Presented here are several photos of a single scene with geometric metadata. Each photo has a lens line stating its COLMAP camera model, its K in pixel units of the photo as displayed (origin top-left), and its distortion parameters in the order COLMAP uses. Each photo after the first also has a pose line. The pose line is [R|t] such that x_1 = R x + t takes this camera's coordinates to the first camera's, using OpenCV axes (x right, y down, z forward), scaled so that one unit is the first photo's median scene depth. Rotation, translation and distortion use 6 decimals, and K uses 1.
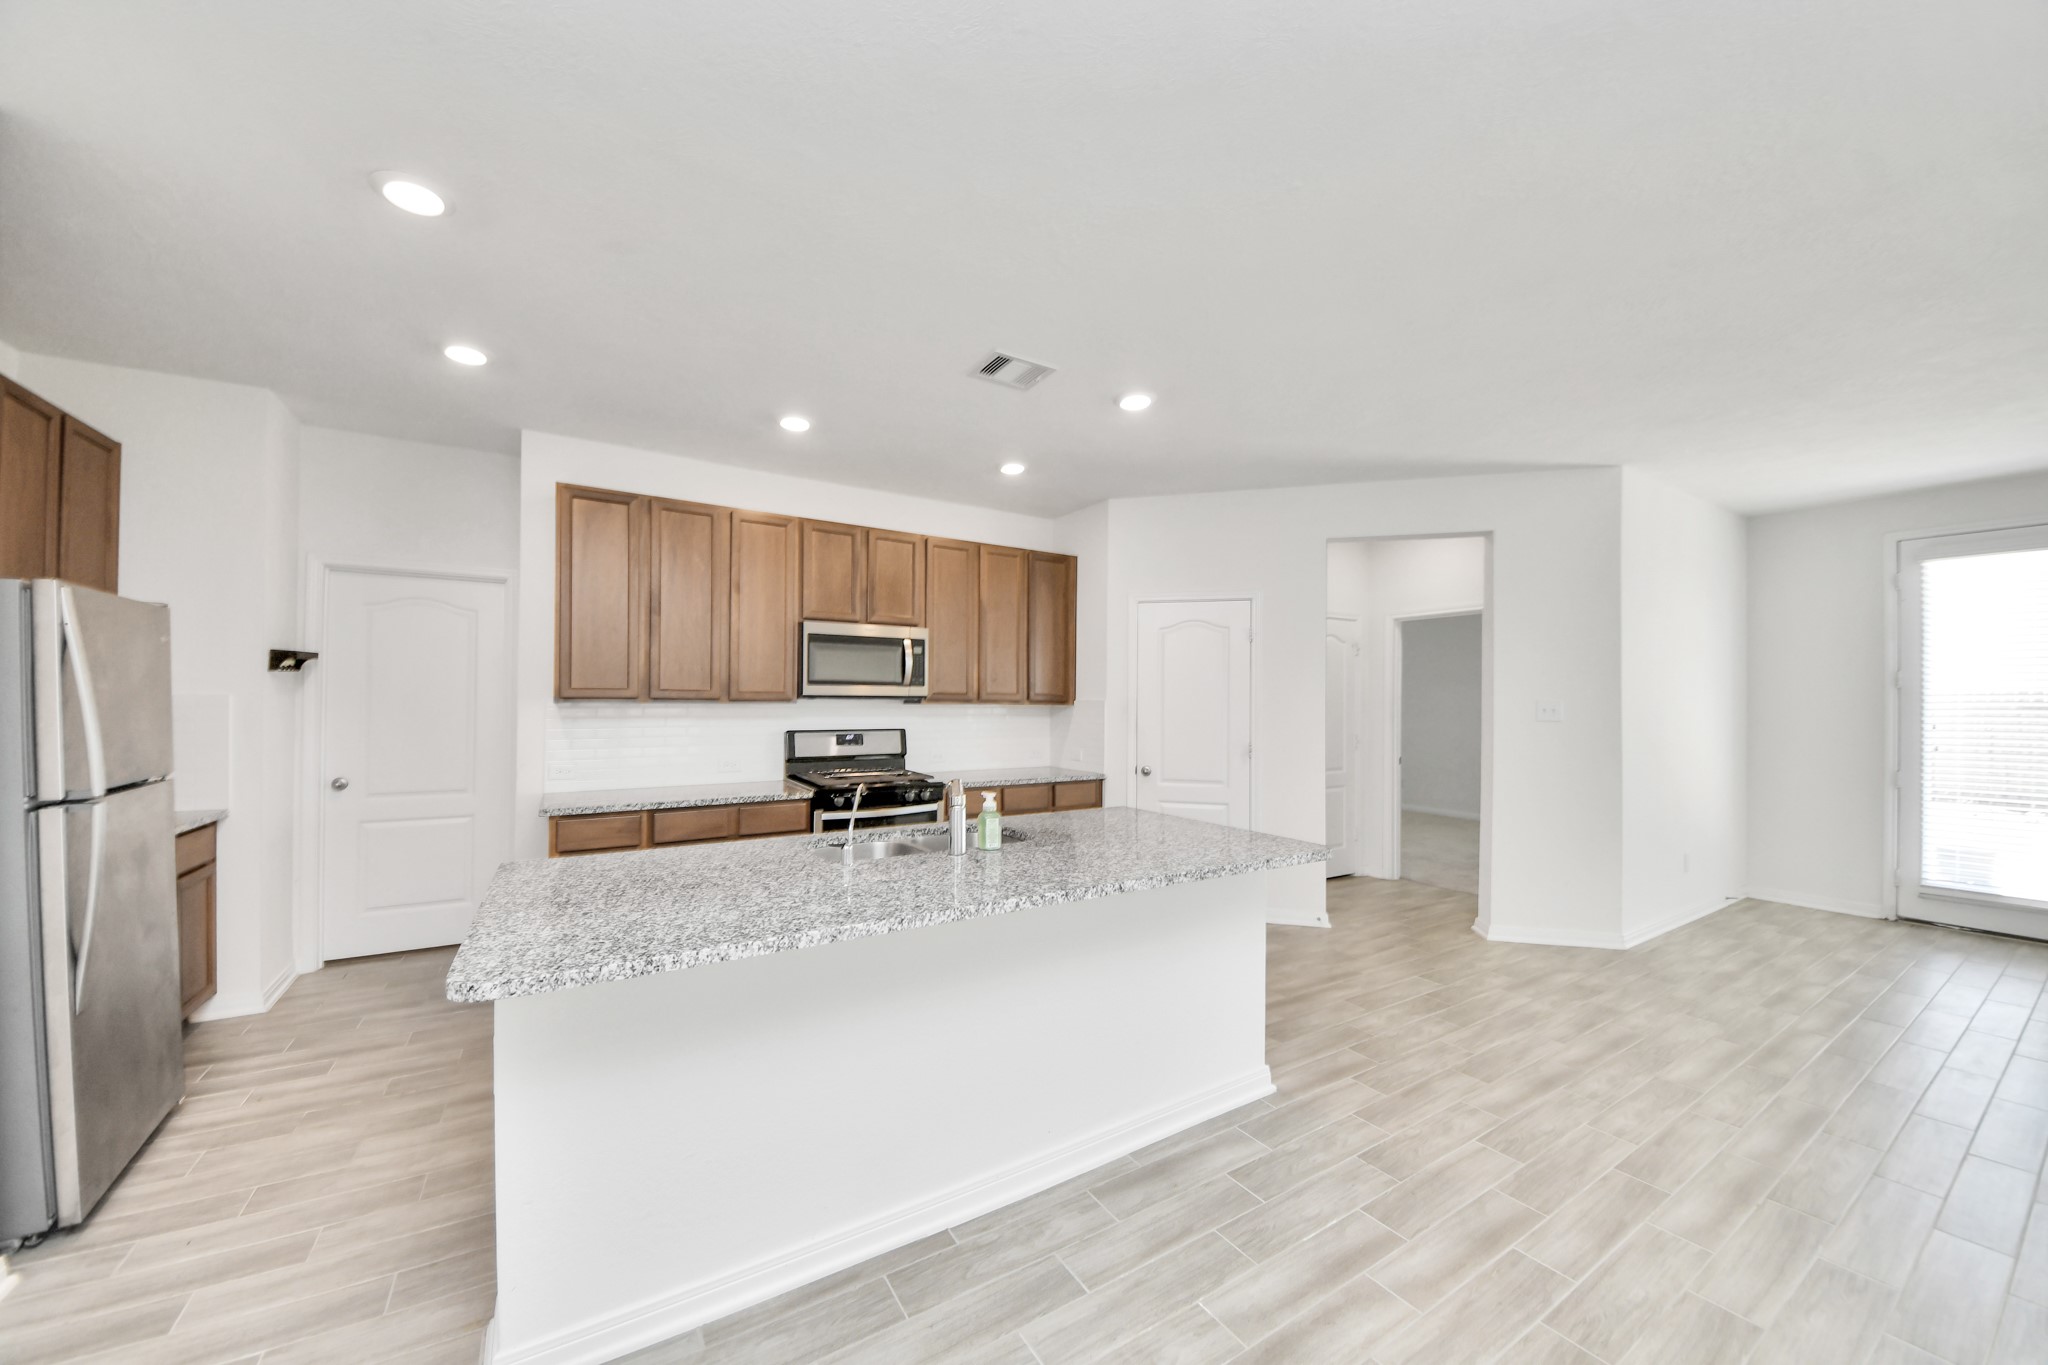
lens RADIAL K [[735.5, 0, 1014.8], [0, 735.5, 693.3], [0, 0, 1]] dist [-0.001414, -0.008943]
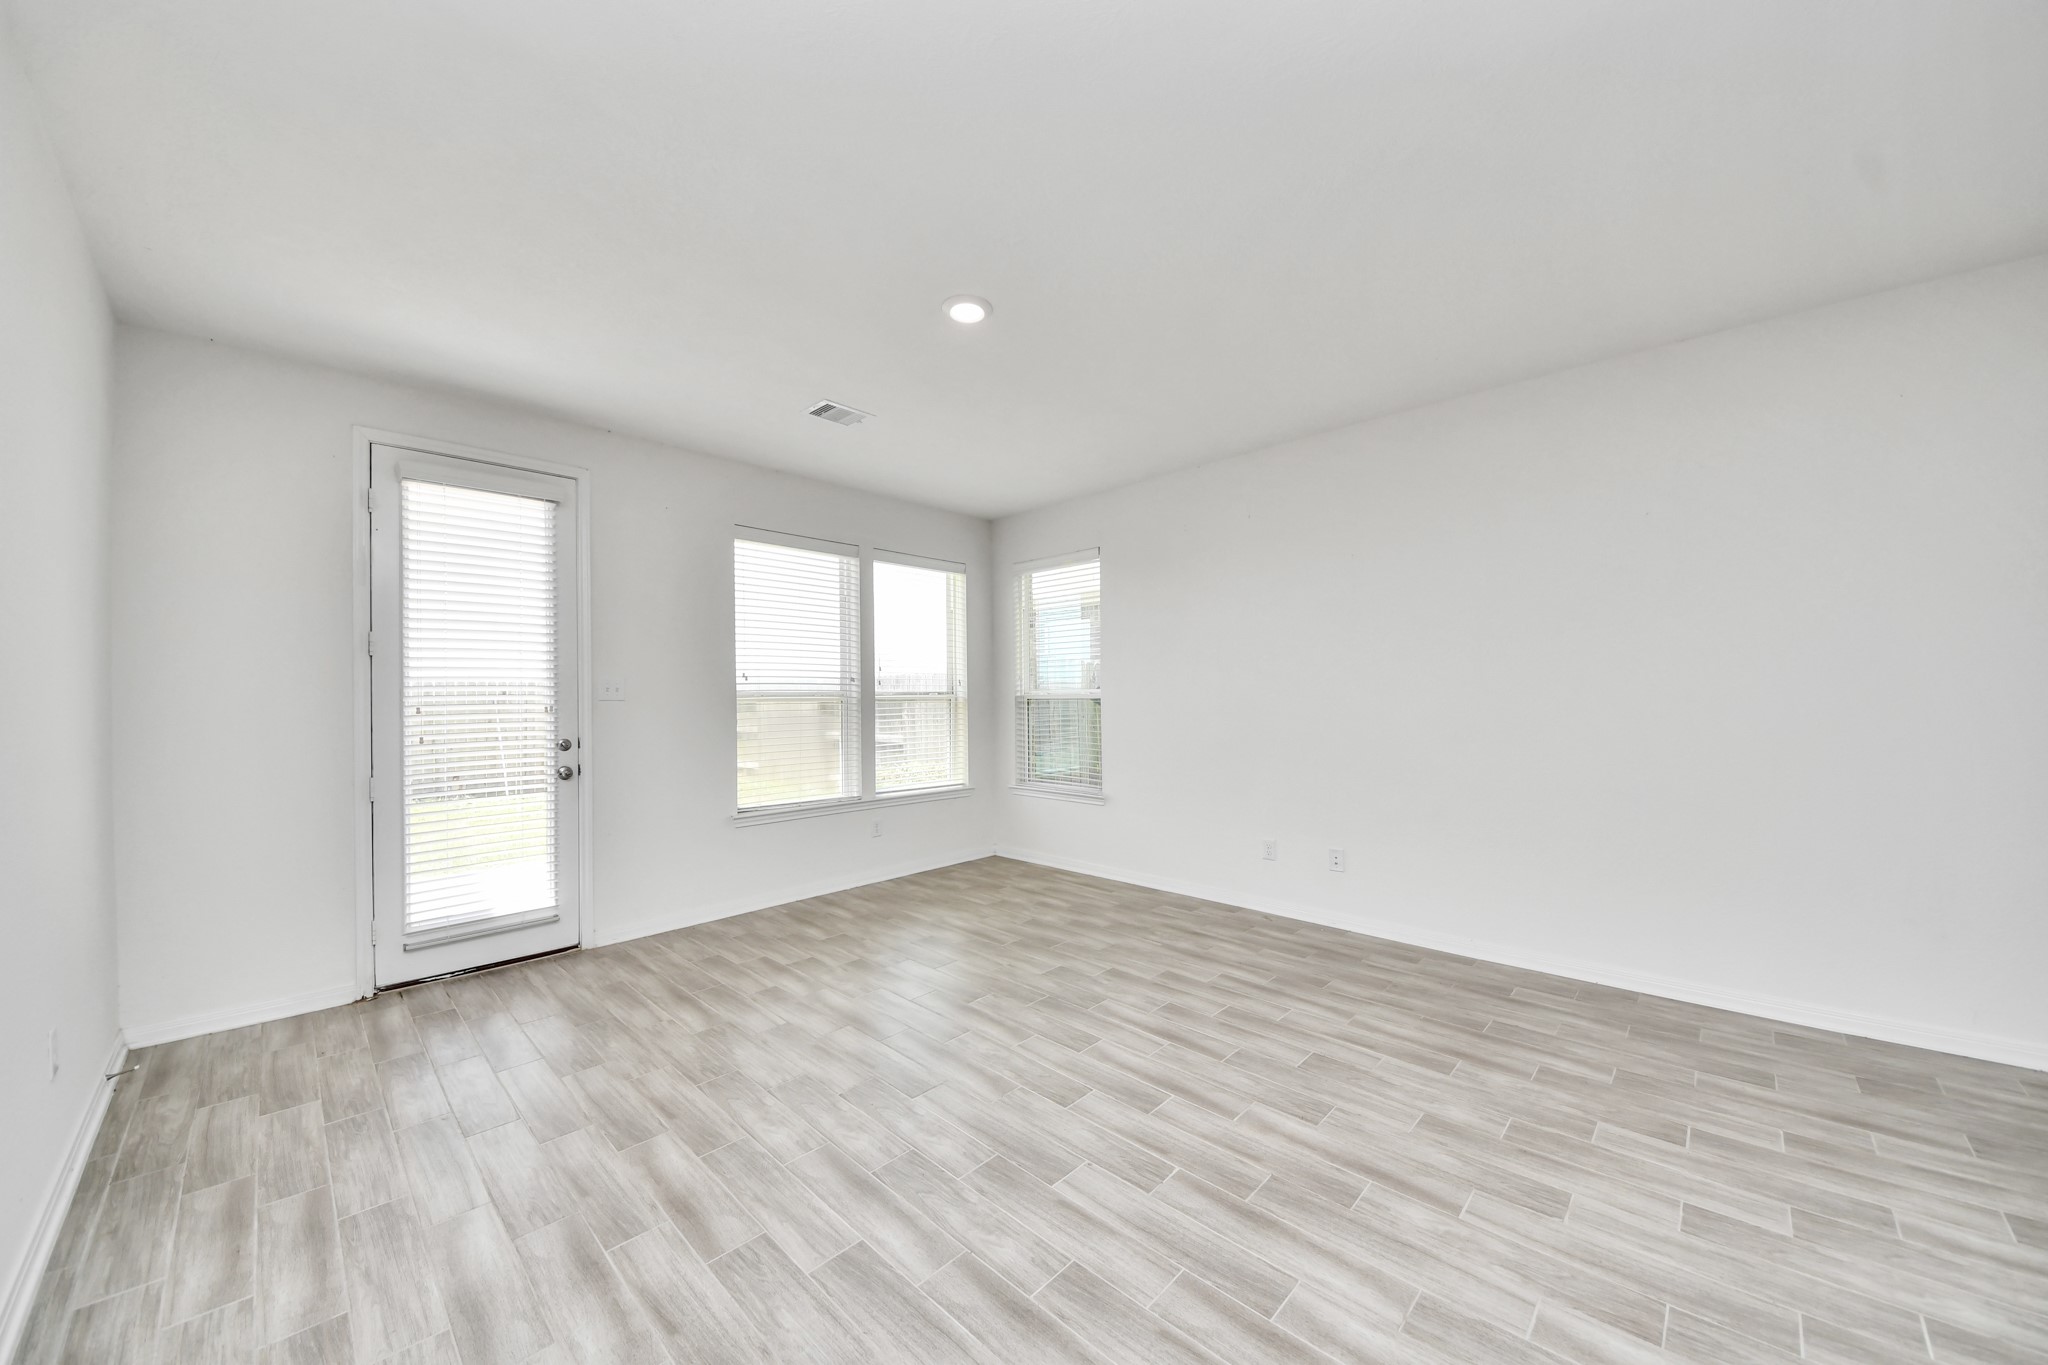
lens RADIAL K [[727.8, 0, 1020.6], [0, 727.8, 691.9], [0, 0, 1]] dist [0.017666, -0.014497]
pose [[-0.253040, -0.000555, 0.967456, 0.658237], [-0.000847, 1.000000, 0.000353, 0.042714], [-0.967455, -0.000731, -0.253040, 0.954588]]
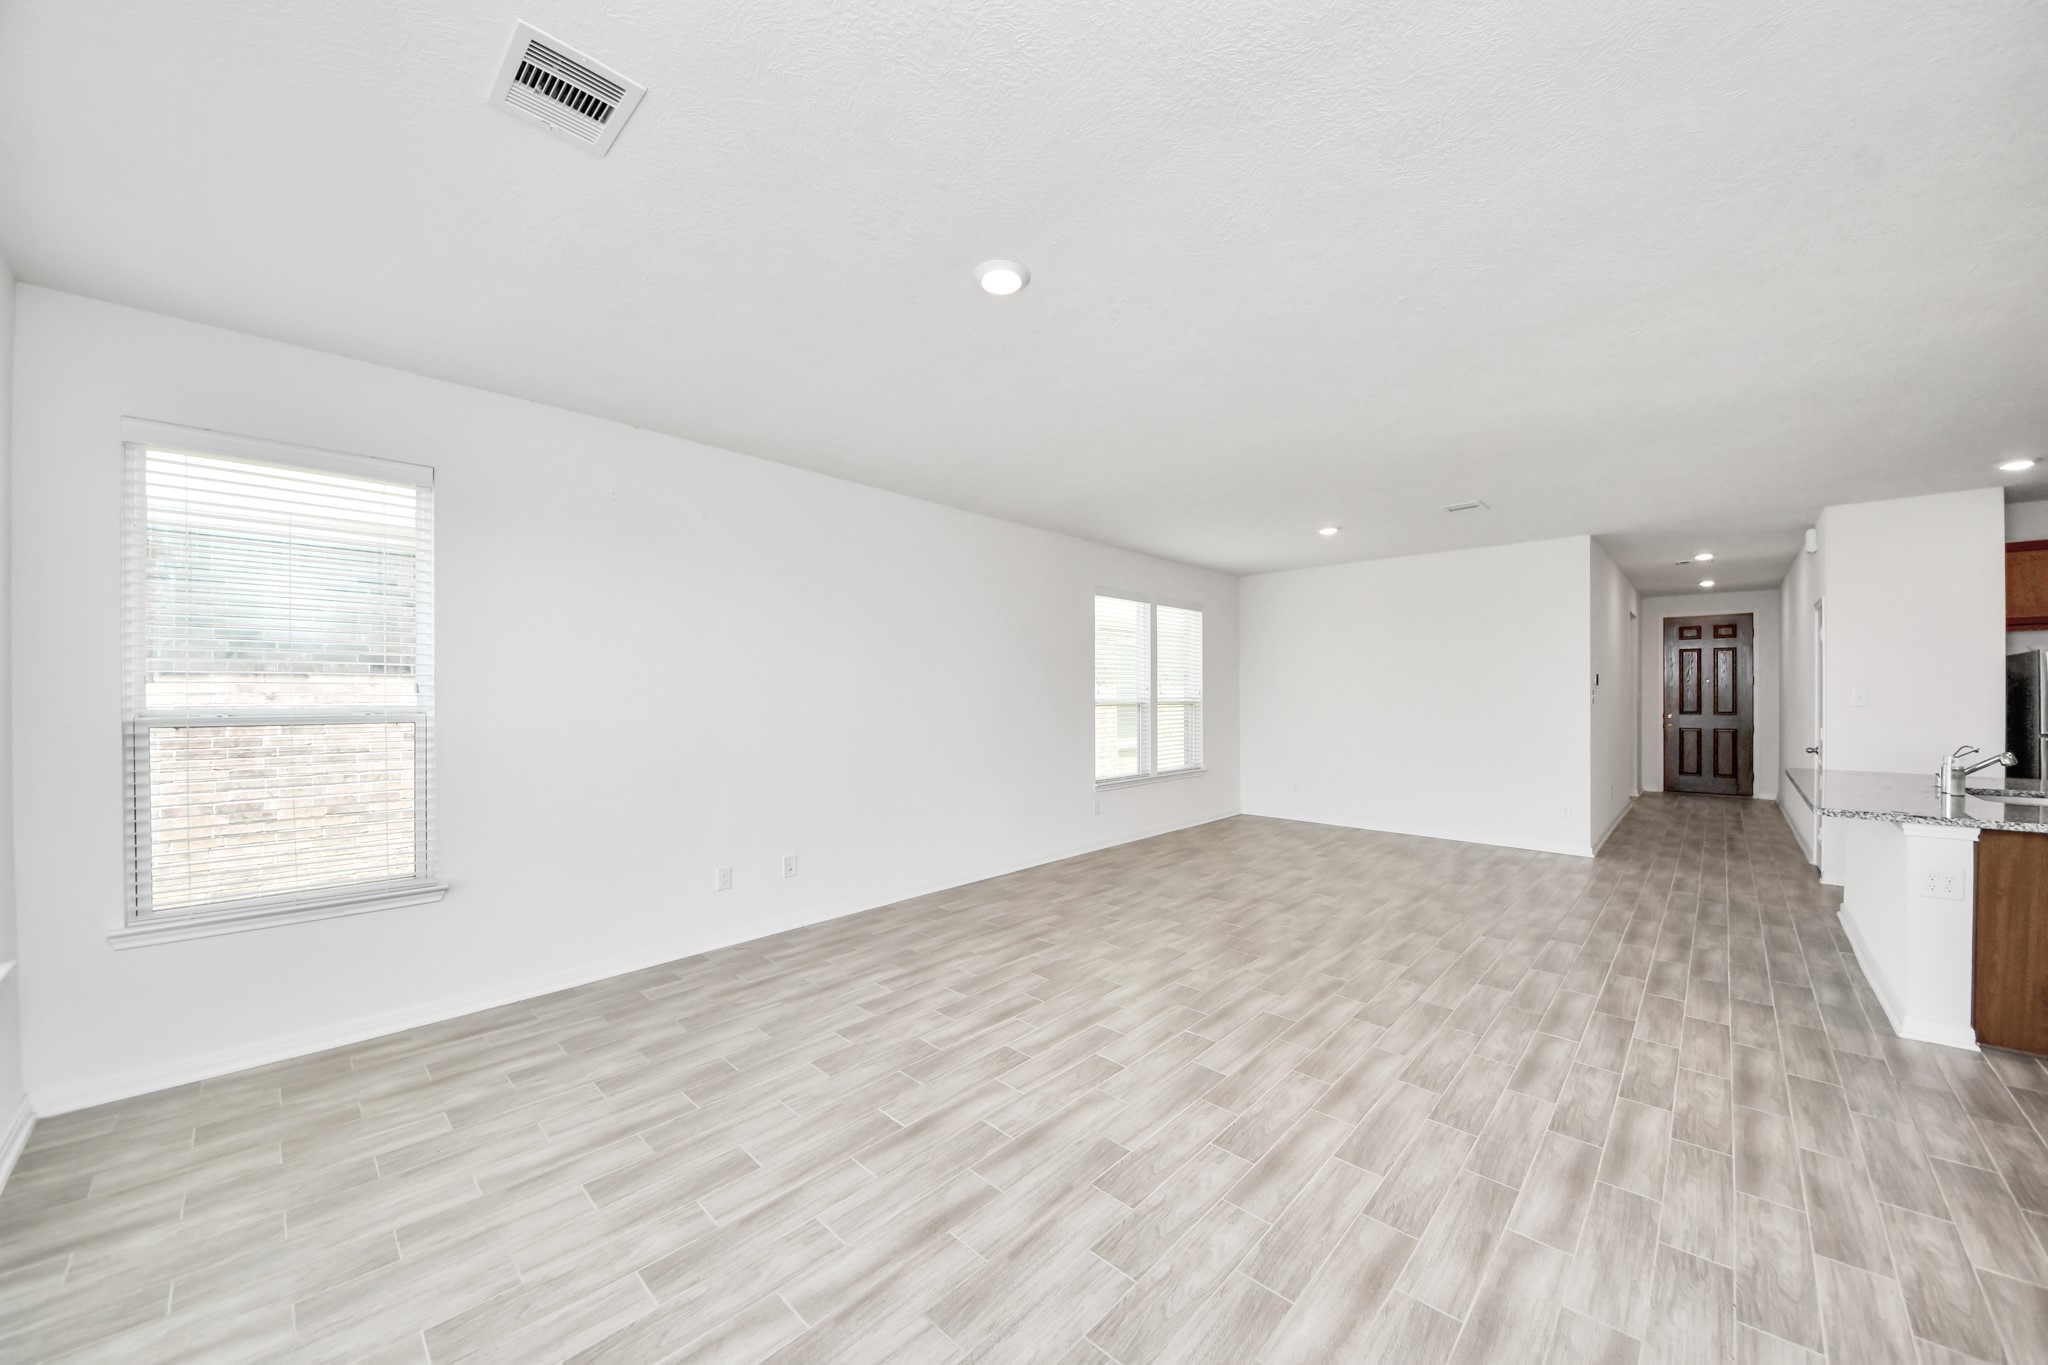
lens RADIAL K [[726.9, 0, 1012.6], [0, 726.9, 688.7], [0, 0, 1]] dist [0.033702, -0.024123]
pose [[-0.967260, -0.004617, -0.253745, 1.836102], [-0.001489, 0.999921, -0.012517, 0.014324], [0.253783, -0.011730, -0.967190, 1.615347]]
